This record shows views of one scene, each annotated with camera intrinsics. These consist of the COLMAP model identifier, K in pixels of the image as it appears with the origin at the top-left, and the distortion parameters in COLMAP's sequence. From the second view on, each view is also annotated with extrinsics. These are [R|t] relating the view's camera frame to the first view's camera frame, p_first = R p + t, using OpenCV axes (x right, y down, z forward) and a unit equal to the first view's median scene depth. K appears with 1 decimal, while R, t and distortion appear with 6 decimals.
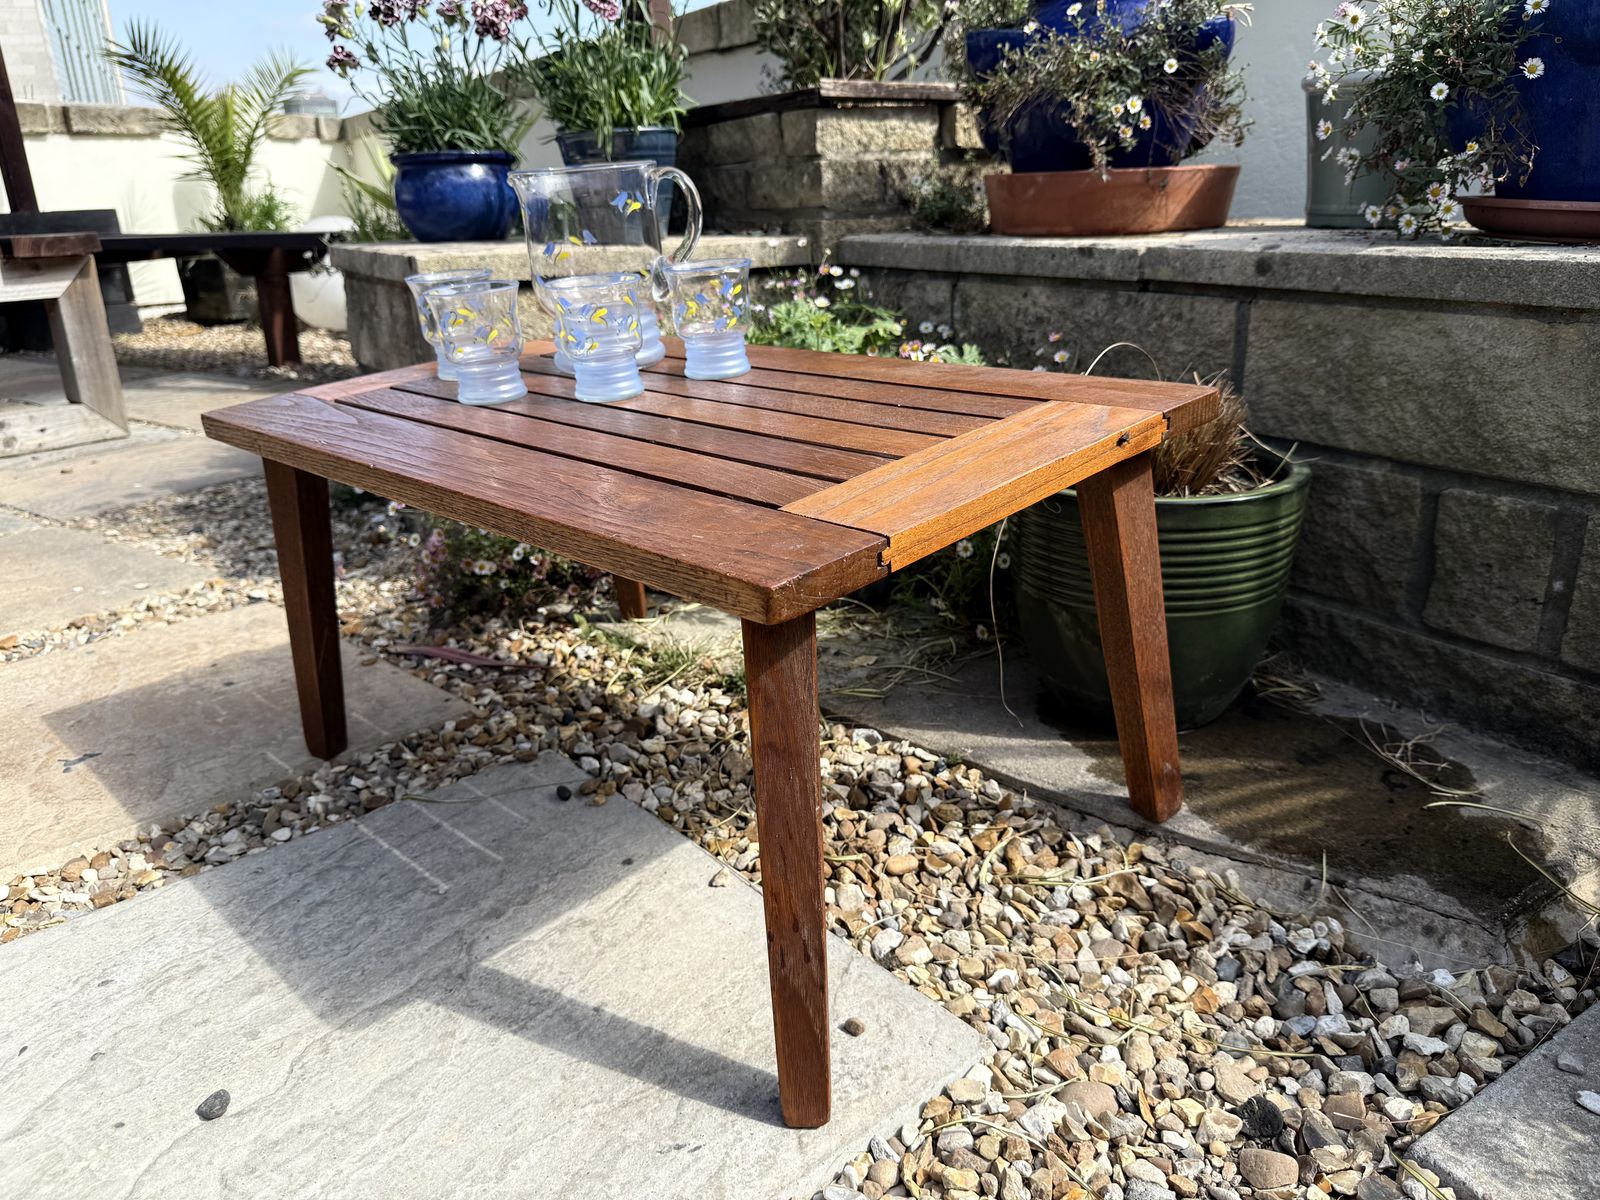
lens RADIAL K [[1147.2, 0, 792.9], [0, 1147.2, 600.1], [0, 0, 1]] dist [0.000270, -0.016723]
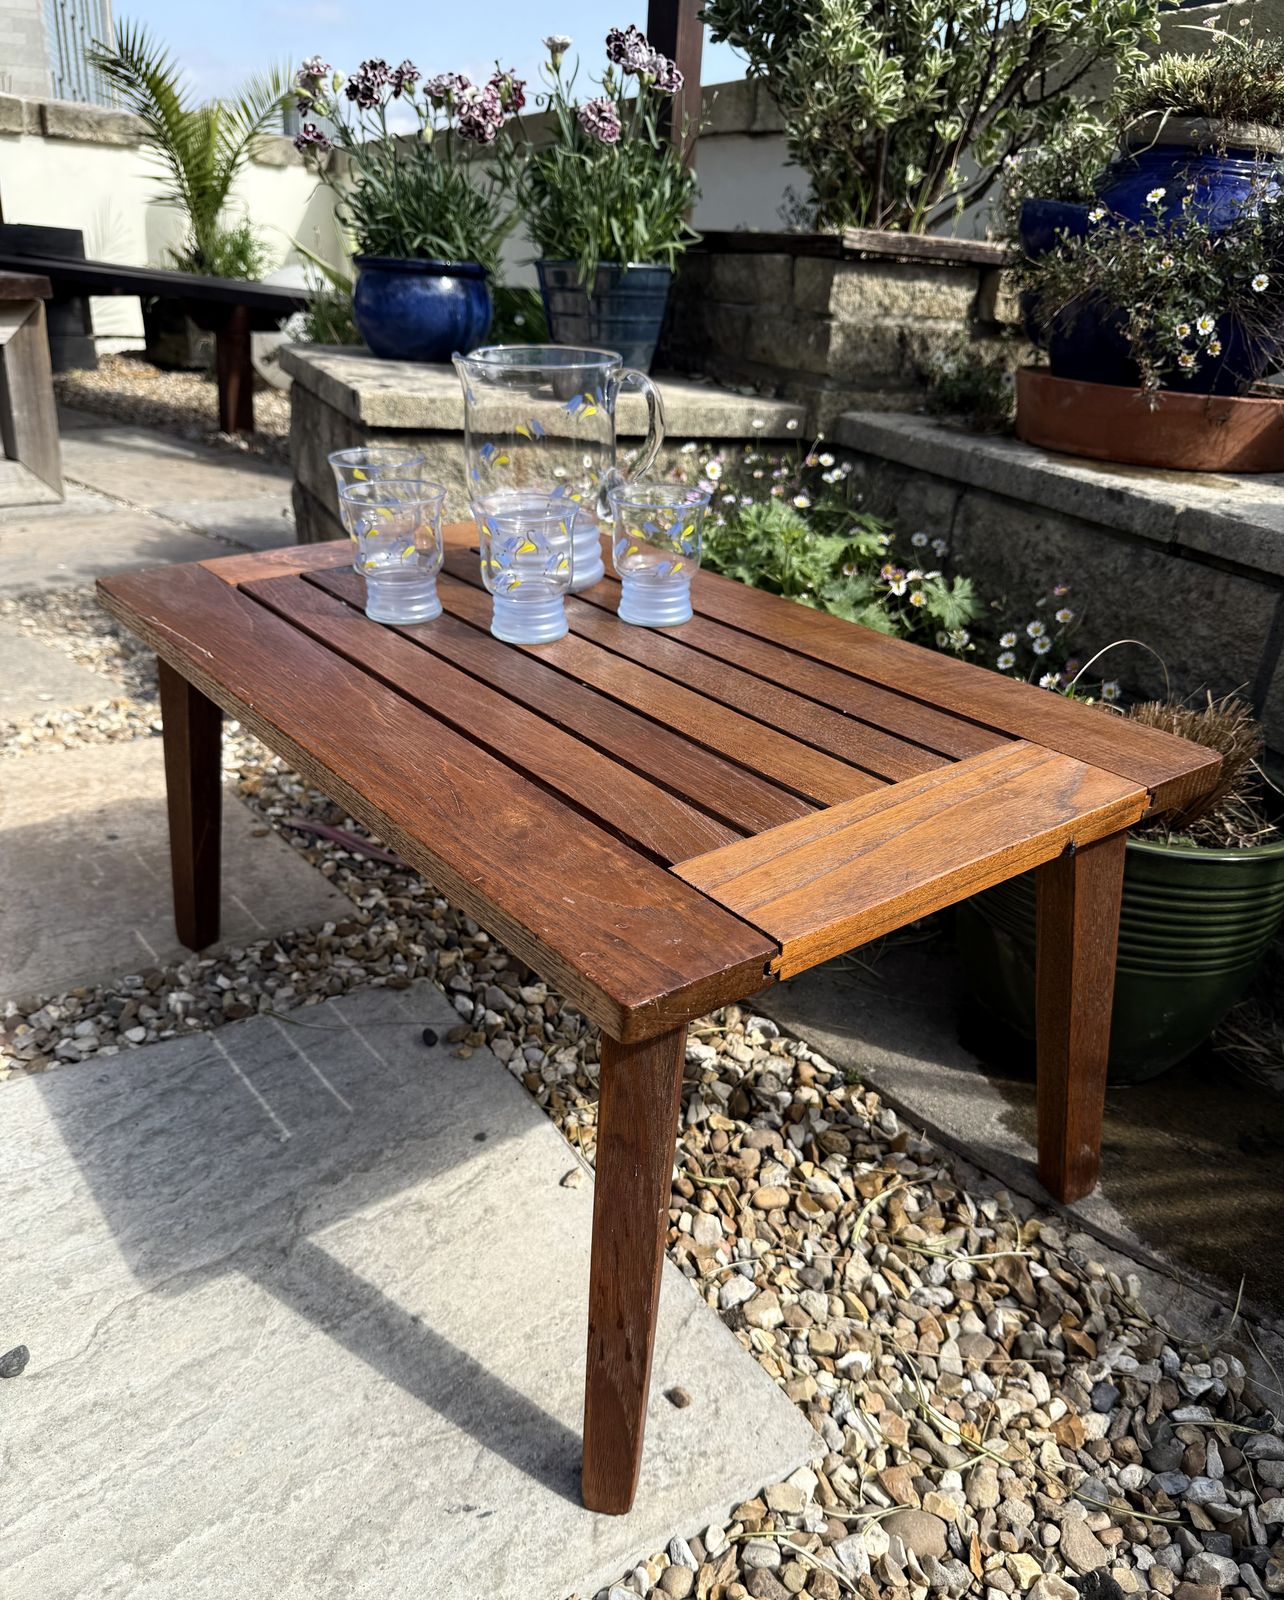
lens RADIAL K [[1227.7, 0, 633.6], [0, 1227.7, 854.9], [0, 0, 1]] dist [-0.002073, -0.014519]
pose [[0.984936, 0.153860, -0.078923, 0.024585], [-0.144197, 0.982699, 0.116228, -0.148564], [0.095440, -0.103097, 0.990082, 0.054344]]
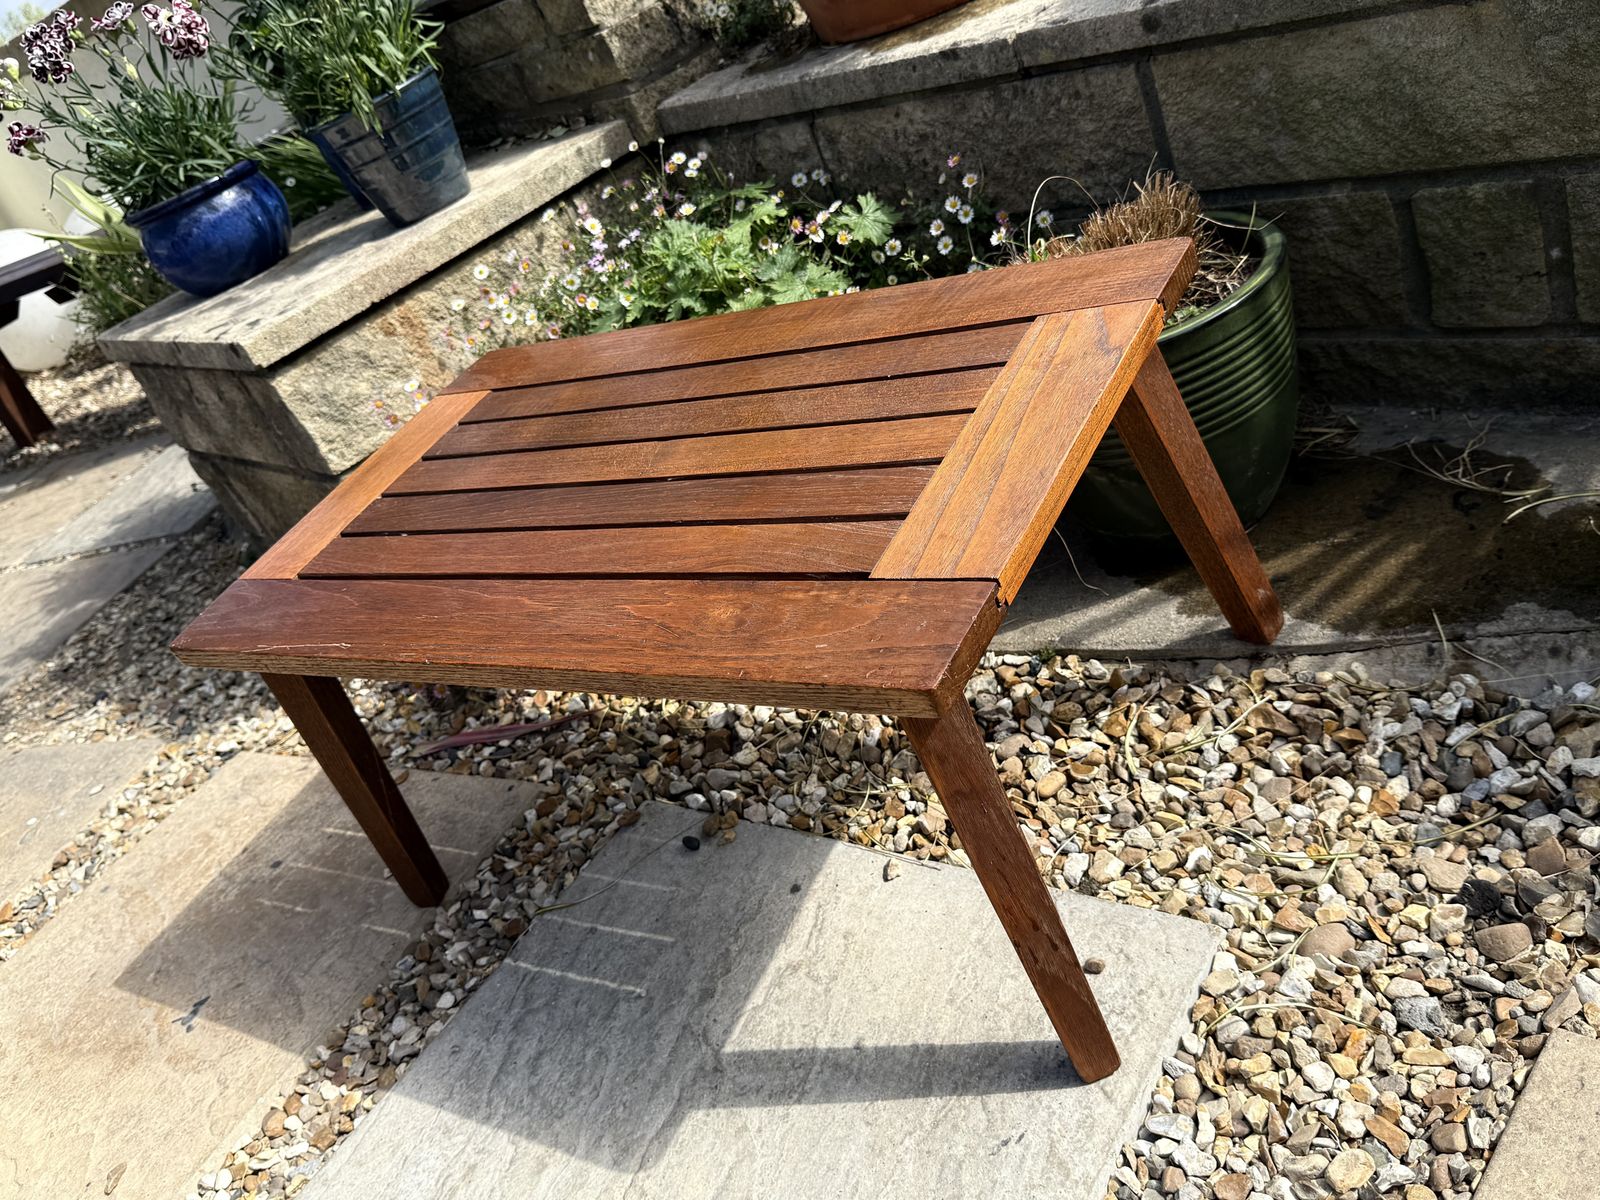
lens RADIAL K [[1349.5, 0, 782.4], [0, 1349.5, 596.0], [0, 0, 1]] dist [0.045103, -0.094603]
pose [[0.915727, -0.401071, 0.024202, -0.091277], [0.392731, 0.906158, 0.156971, -0.216410], [-0.084888, -0.134238, 0.987307, -0.140817]]
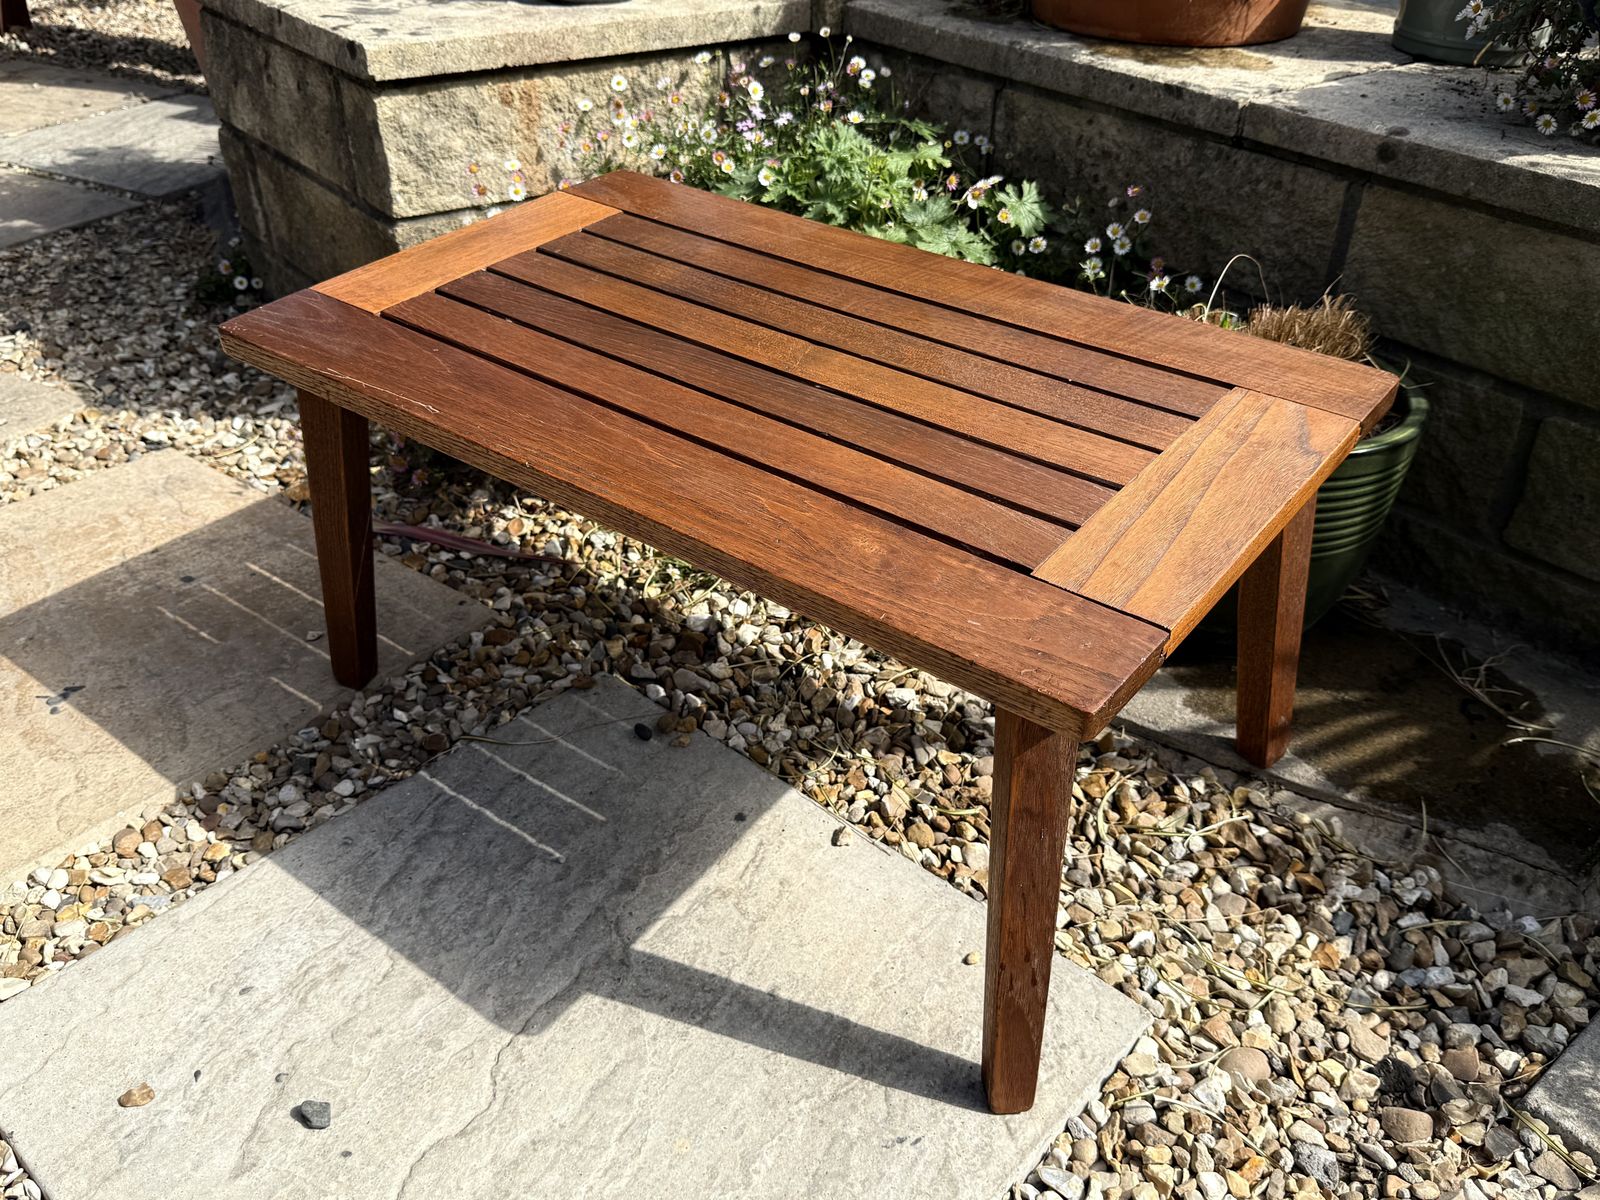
lens RADIAL K [[1349.5, 0, 782.4], [0, 1349.5, 596.0], [0, 0, 1]] dist [0.045103, -0.094603]
pose [[0.990989, -0.016819, 0.132880, -0.292635], [-0.014052, 0.973554, 0.228022, -0.248252], [-0.133201, -0.227835, 0.964546, -0.083764]]
